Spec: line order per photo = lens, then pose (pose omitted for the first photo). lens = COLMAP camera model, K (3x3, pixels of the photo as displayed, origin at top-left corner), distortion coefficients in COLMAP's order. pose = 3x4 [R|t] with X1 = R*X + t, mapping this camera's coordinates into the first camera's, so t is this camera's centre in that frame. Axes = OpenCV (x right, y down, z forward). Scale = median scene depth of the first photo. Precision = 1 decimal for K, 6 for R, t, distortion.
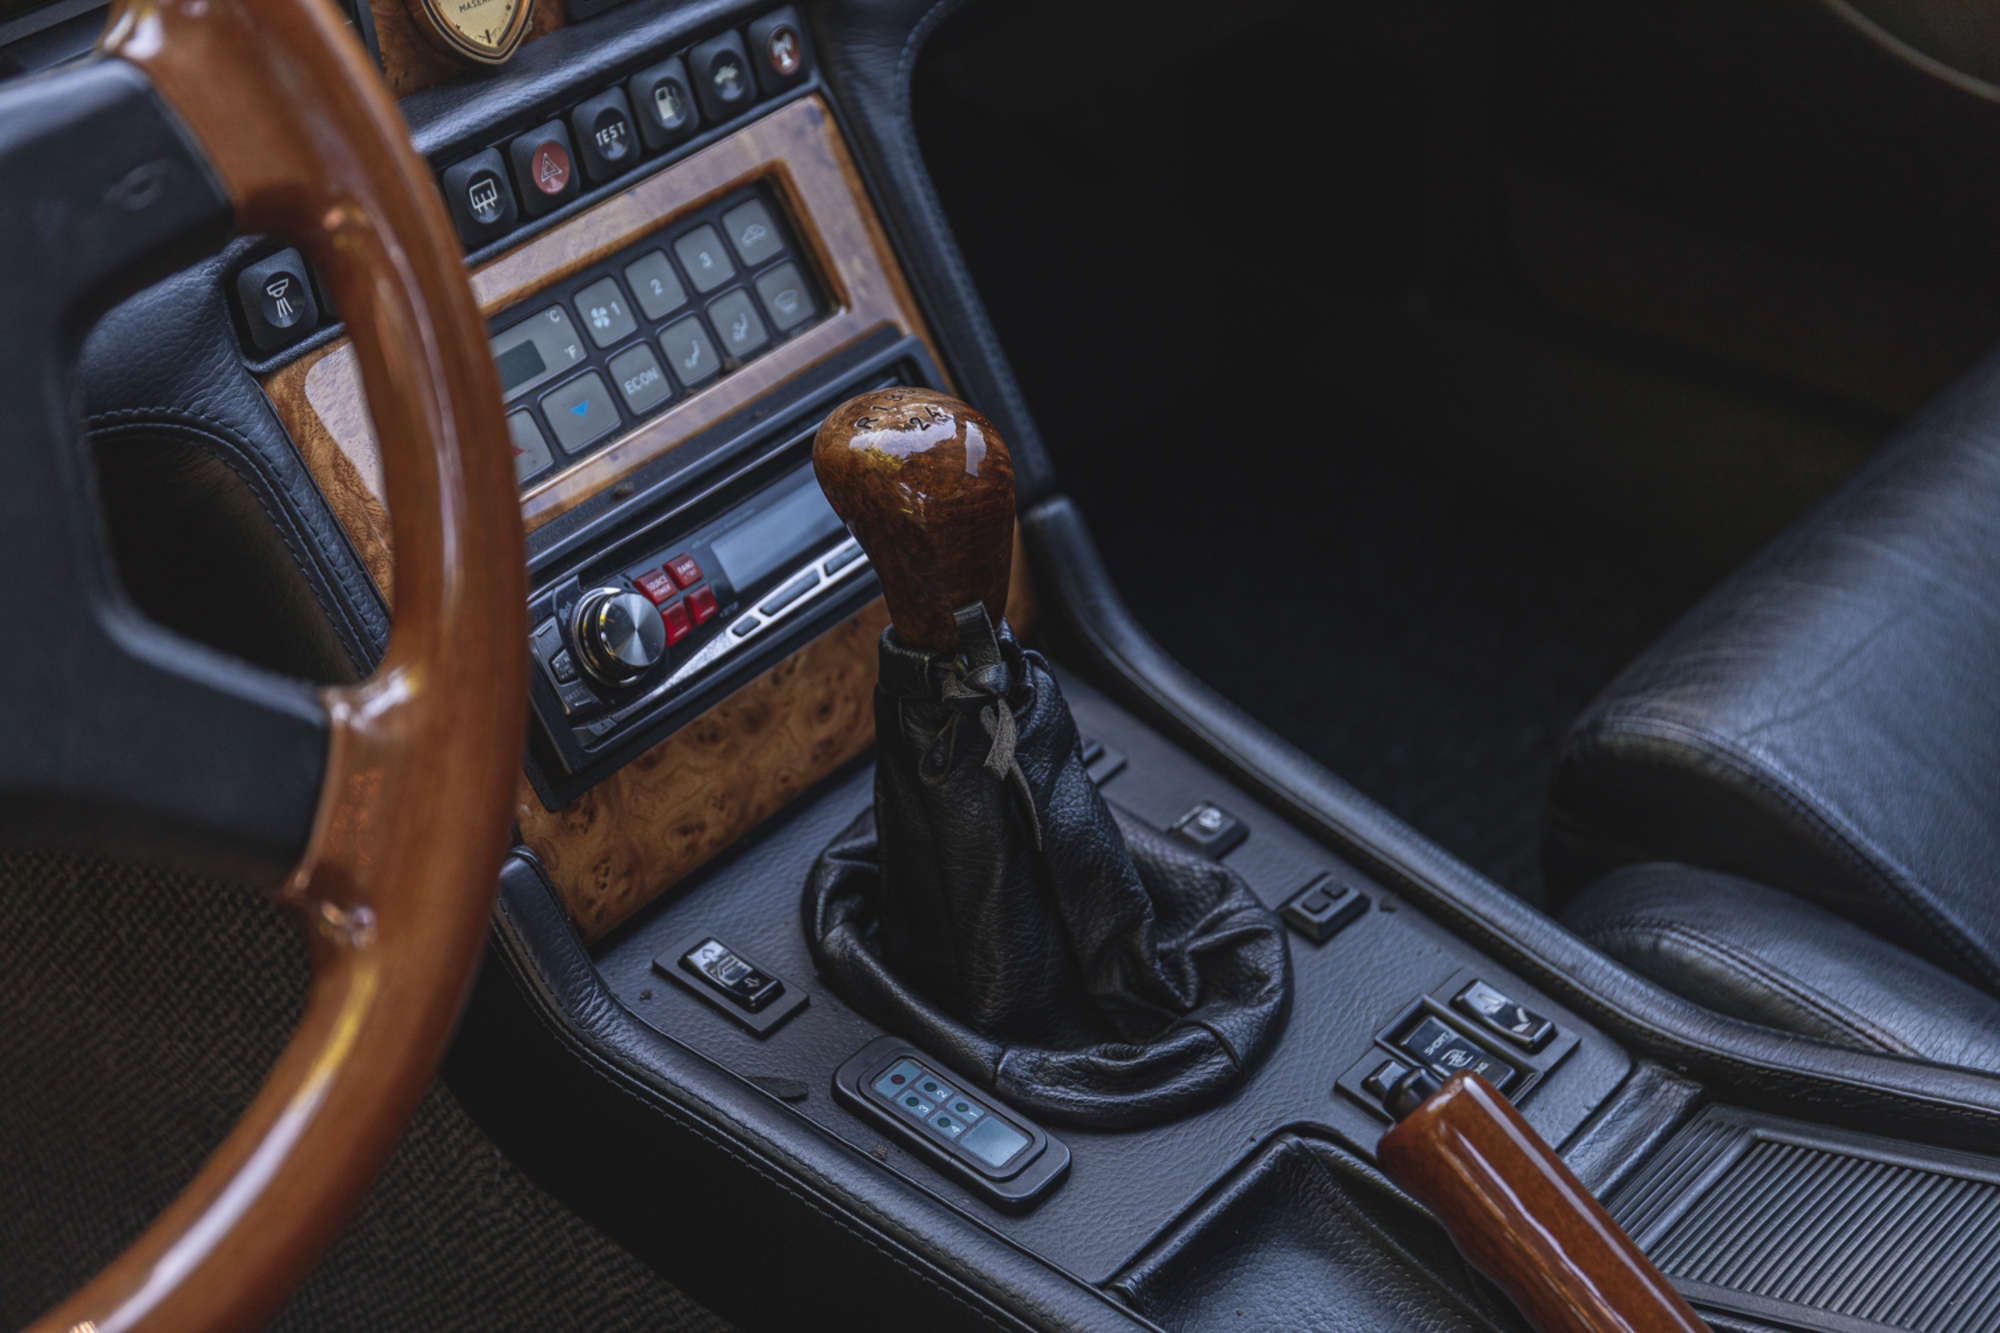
lens RADIAL K [[3620.9, 0, 1000.0], [0, 3620.9, 666.5], [0, 0, 1]] dist [-0.009680, -0.072338]
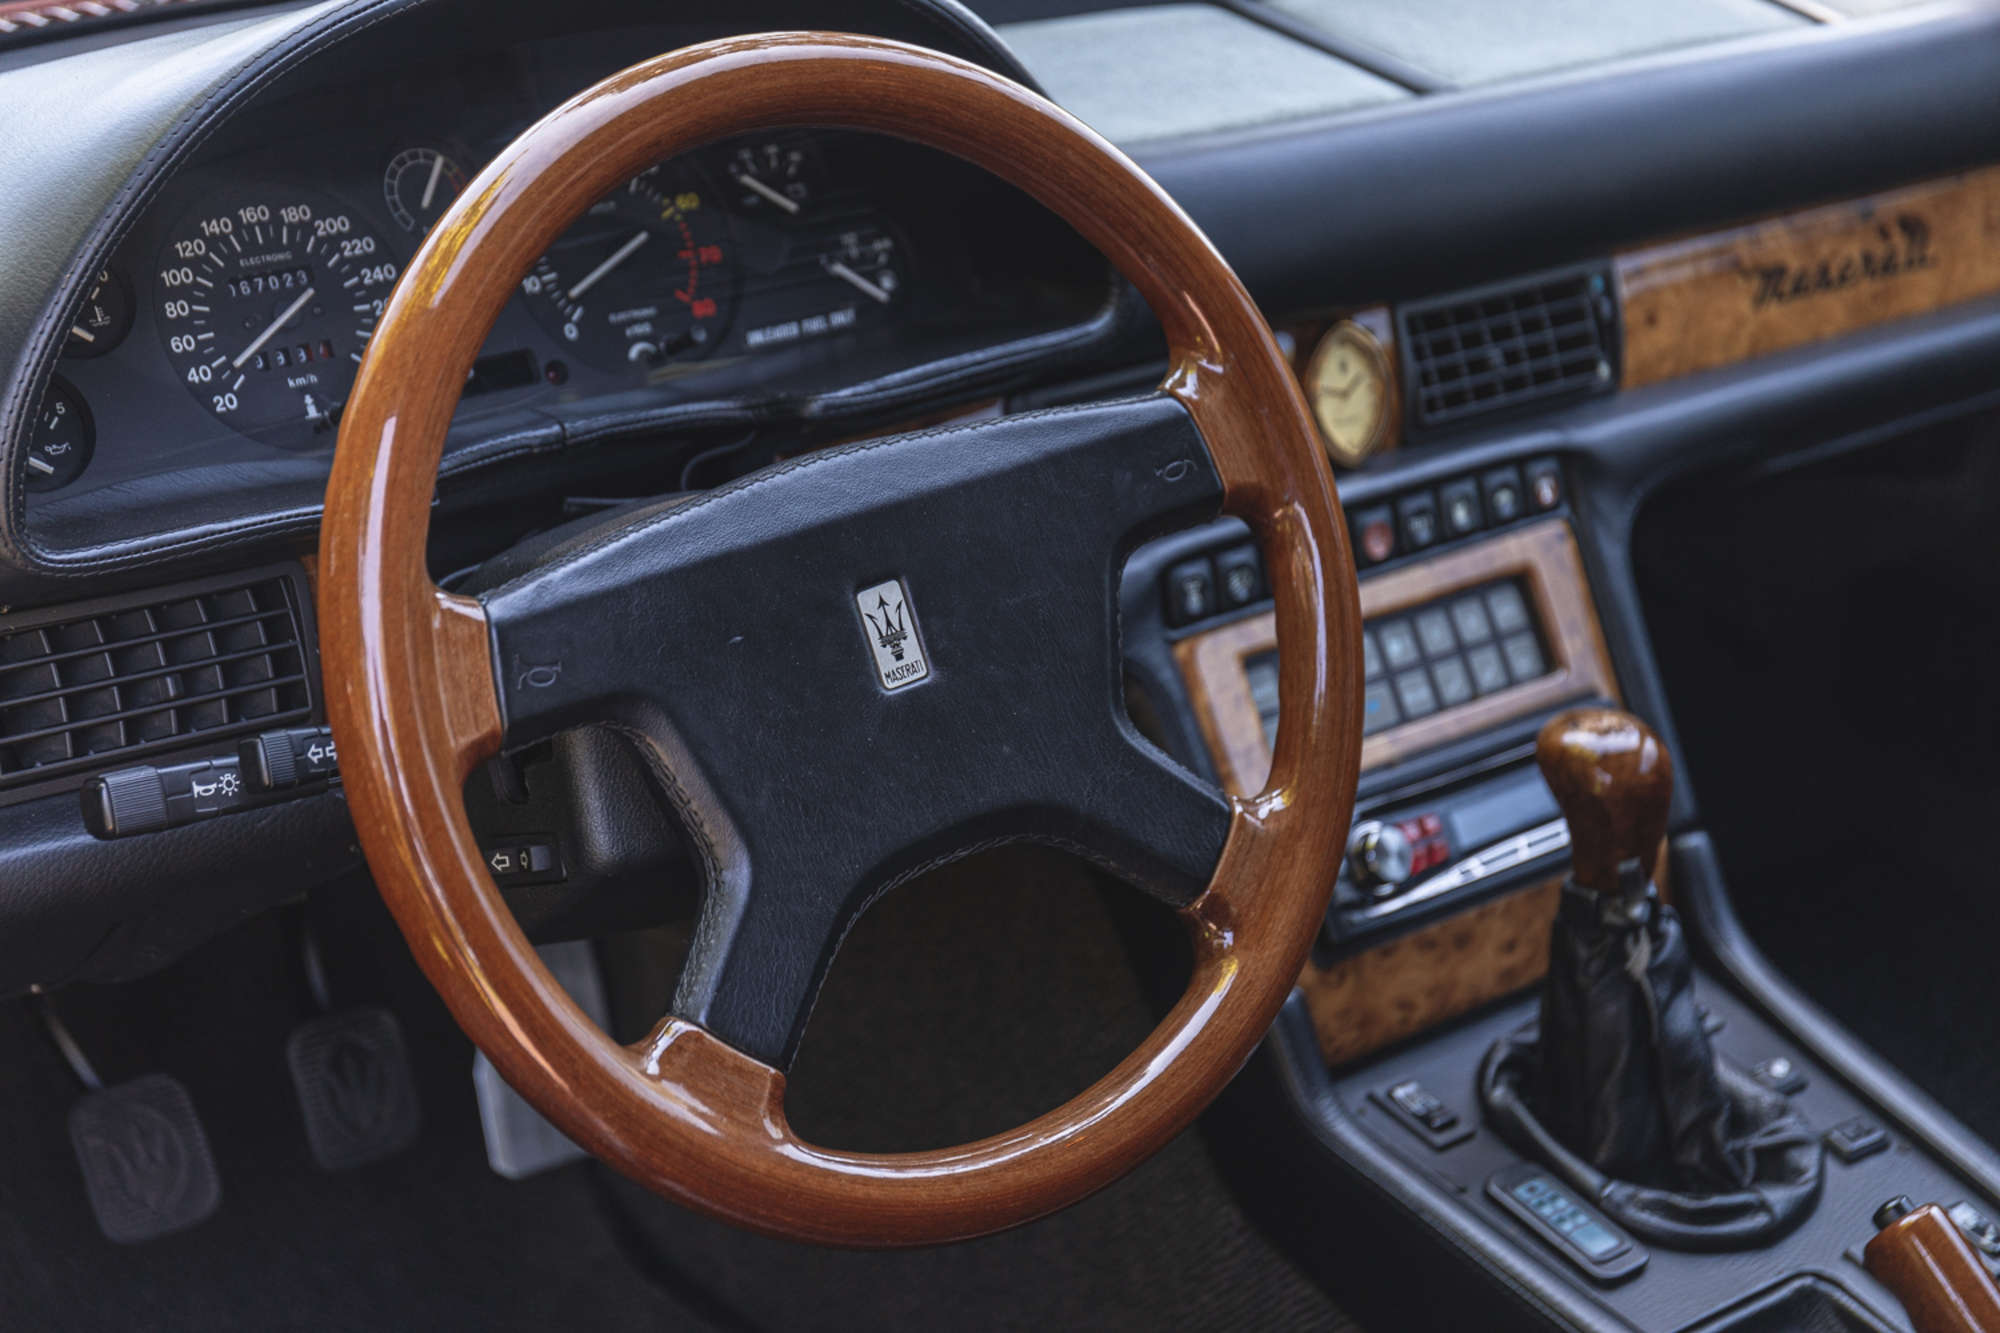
lens RADIAL K [[3620.9, 0, 1000.0], [0, 3620.9, 666.5], [0, 0, 1]] dist [-0.009680, -0.072338]
pose [[0.973839, 0.135076, -0.182735, 0.000355], [-0.161367, 0.977257, -0.137585, 0.132470], [0.159994, 0.163473, 0.973488, -0.416290]]
